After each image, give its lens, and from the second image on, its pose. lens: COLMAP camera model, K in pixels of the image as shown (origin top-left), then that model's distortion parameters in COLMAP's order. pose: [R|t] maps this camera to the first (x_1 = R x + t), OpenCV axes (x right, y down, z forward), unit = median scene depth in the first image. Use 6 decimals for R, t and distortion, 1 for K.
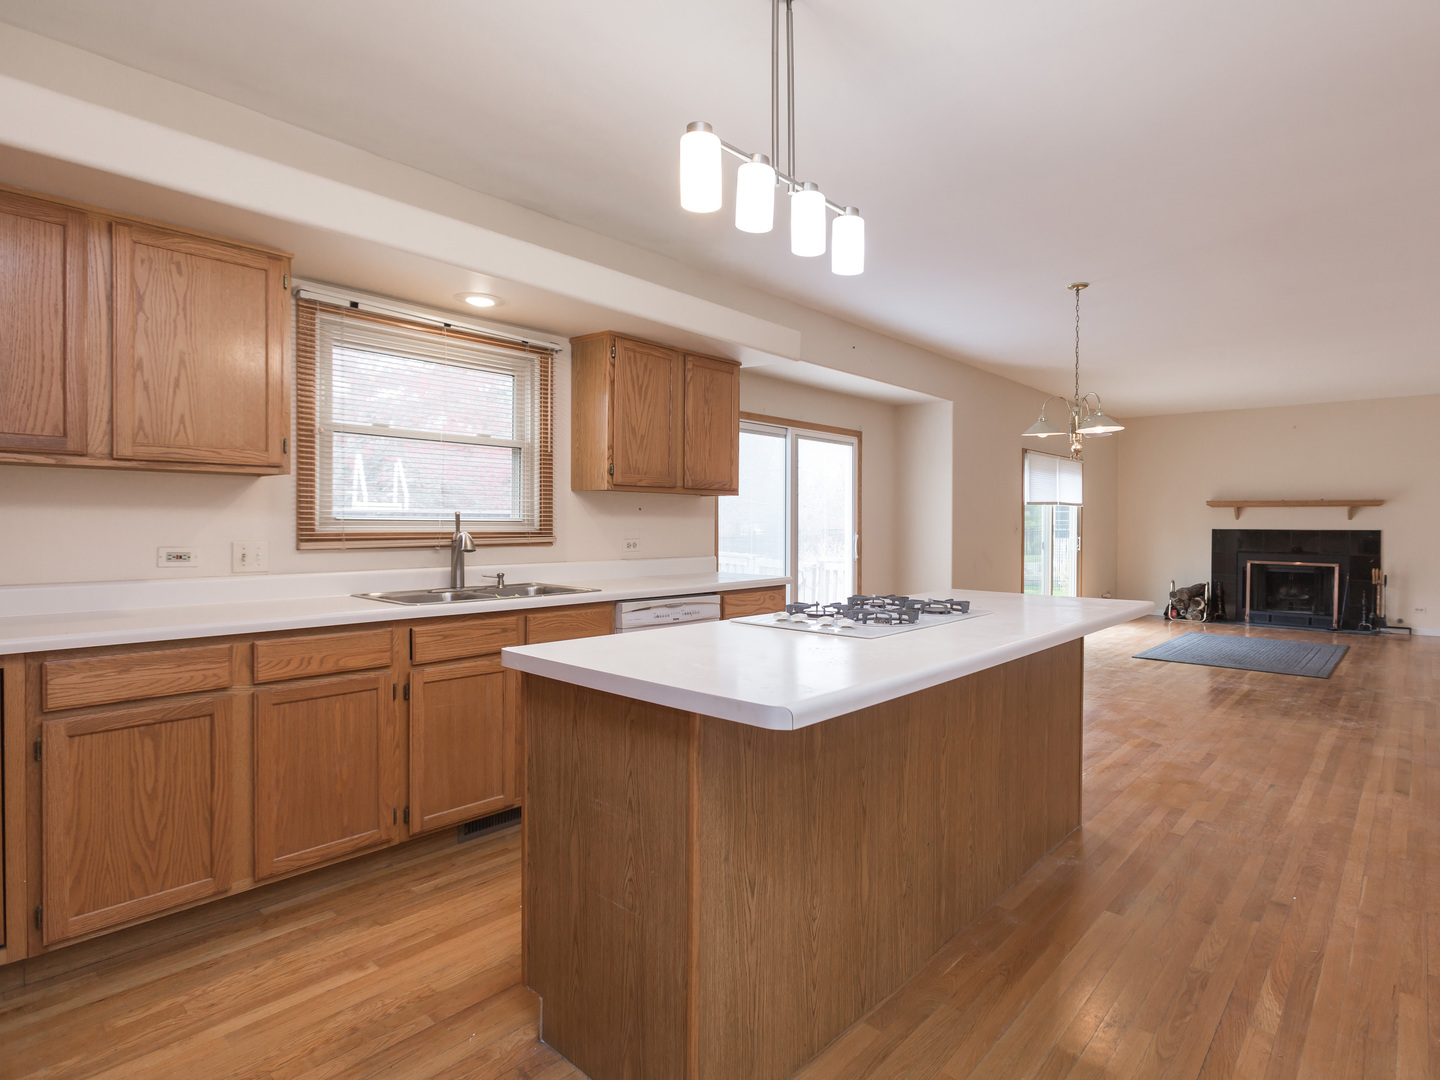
lens RADIAL K [[759.7, 0, 800.9], [0, 759.7, 536.7], [0, 0, 1]] dist [-0.025133, 0.011935]
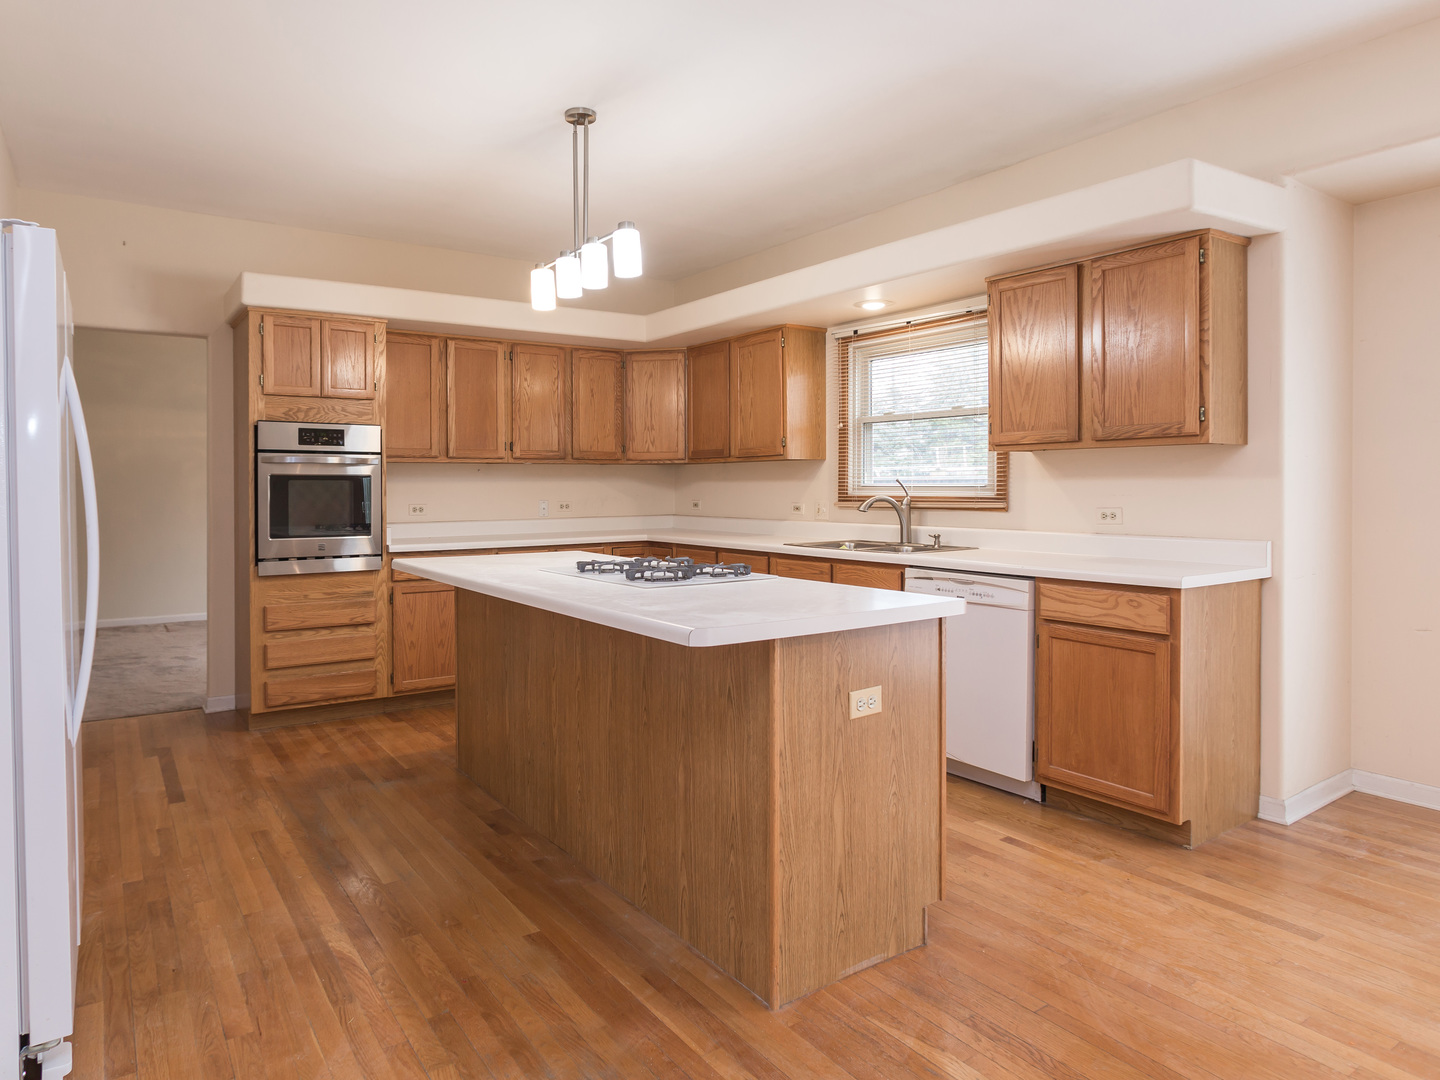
lens RADIAL K [[879.3, 0, 666.8], [0, 879.3, 492.9], [0, 0, 1]] dist [-0.032083, 0.003079]
pose [[-0.298926, 0.000140, -0.954276, 0.943523], [-0.016794, 0.999844, 0.005407, -0.011912], [0.954128, 0.017642, -0.298877, 1.025941]]
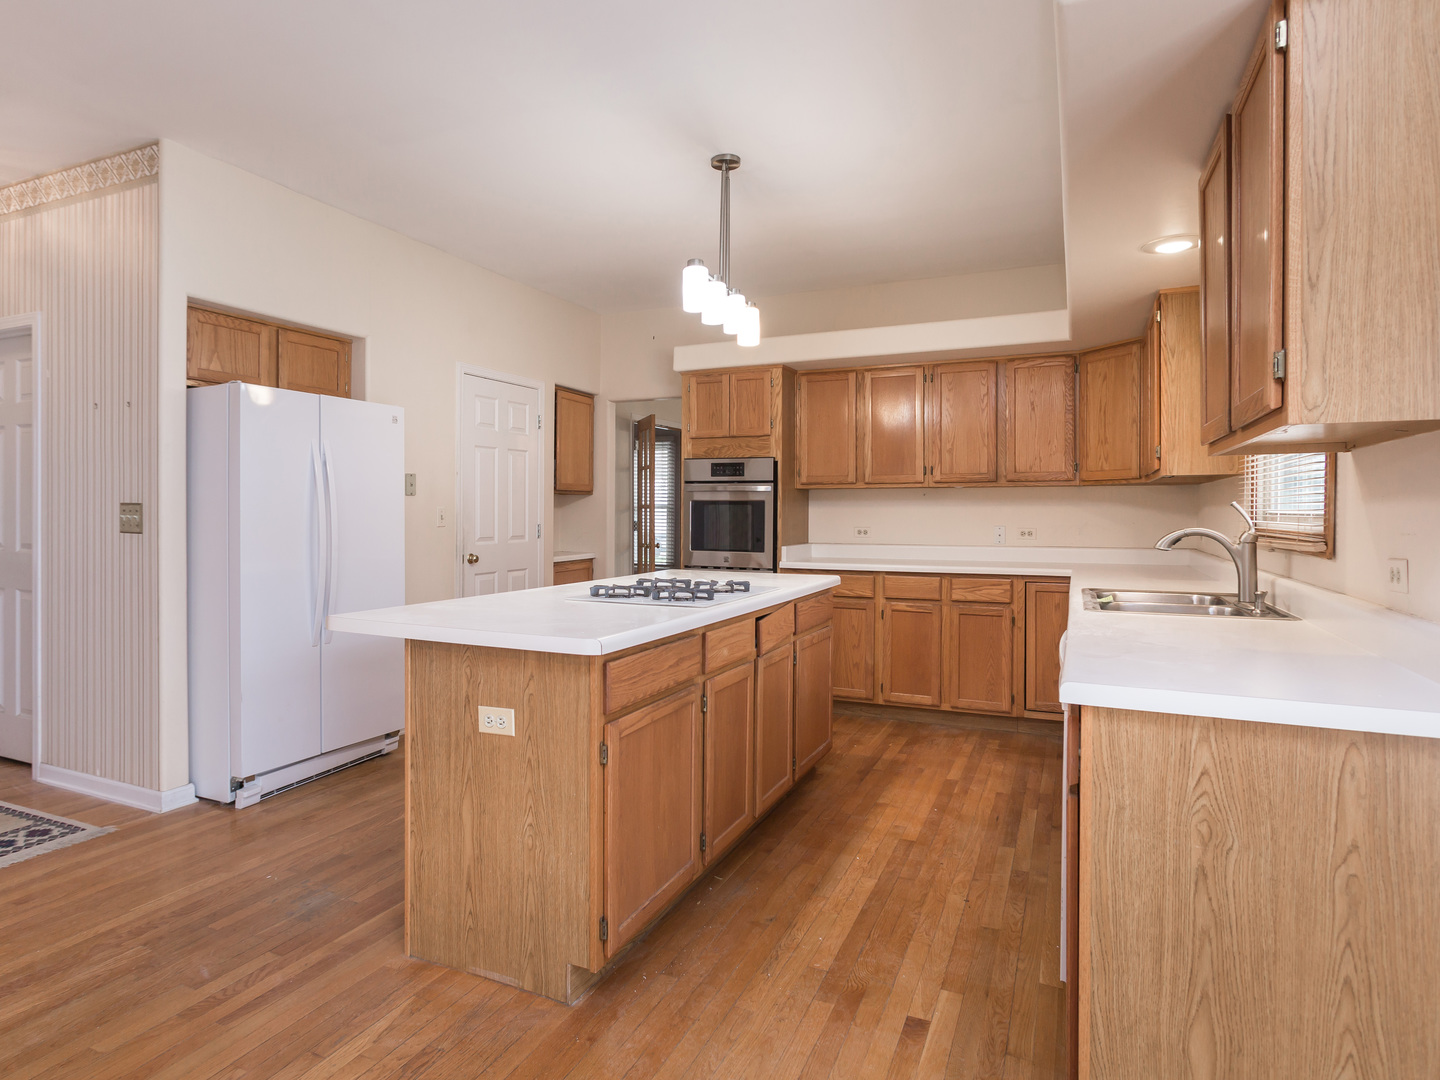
lens RADIAL K [[836.1, 0, 674.9], [0, 836.1, 519.5], [0, 0, 1]] dist [-0.024533, -0.000357]
pose [[-0.971759, -0.008973, -0.235805, 0.290402], [-0.015574, 0.999537, 0.026147, -0.027045], [0.235461, 0.029081, -0.971449, 1.624536]]
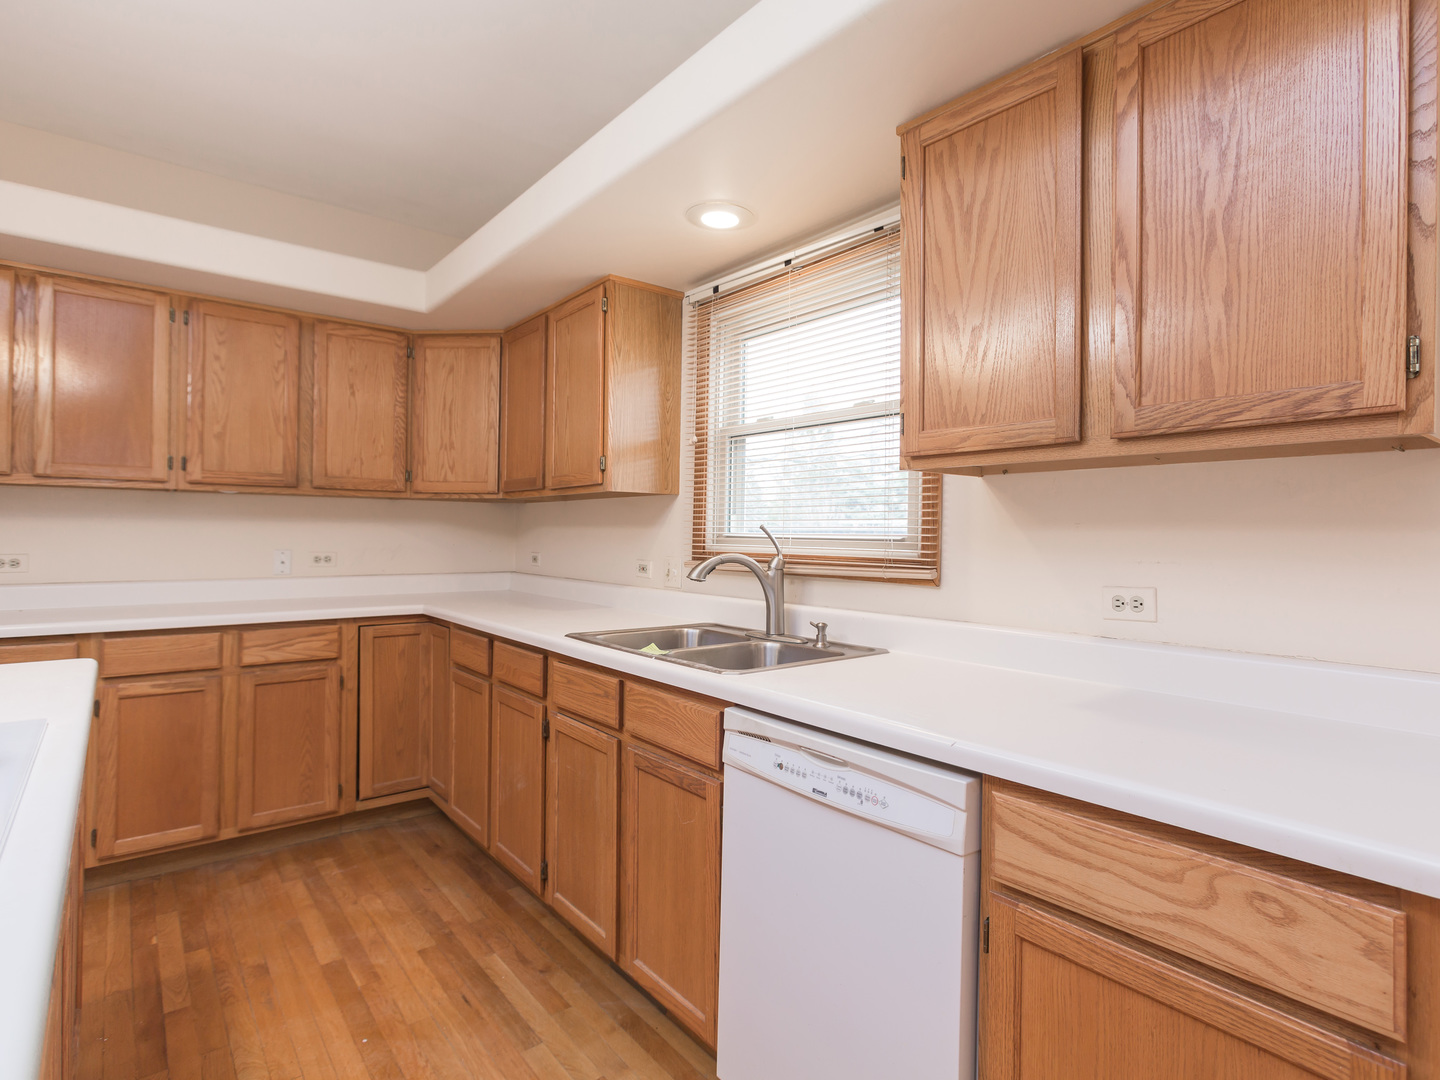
lens RADIAL K [[759.7, 0, 798.5], [0, 759.7, 531.7], [0, 0, 1]] dist [-0.025133, 0.011935]
pose [[-0.151976, -0.016678, -0.988244, 0.226768], [-0.033016, 0.999385, -0.011788, -0.018552], [0.987833, 0.030836, -0.152433, 1.096541]]
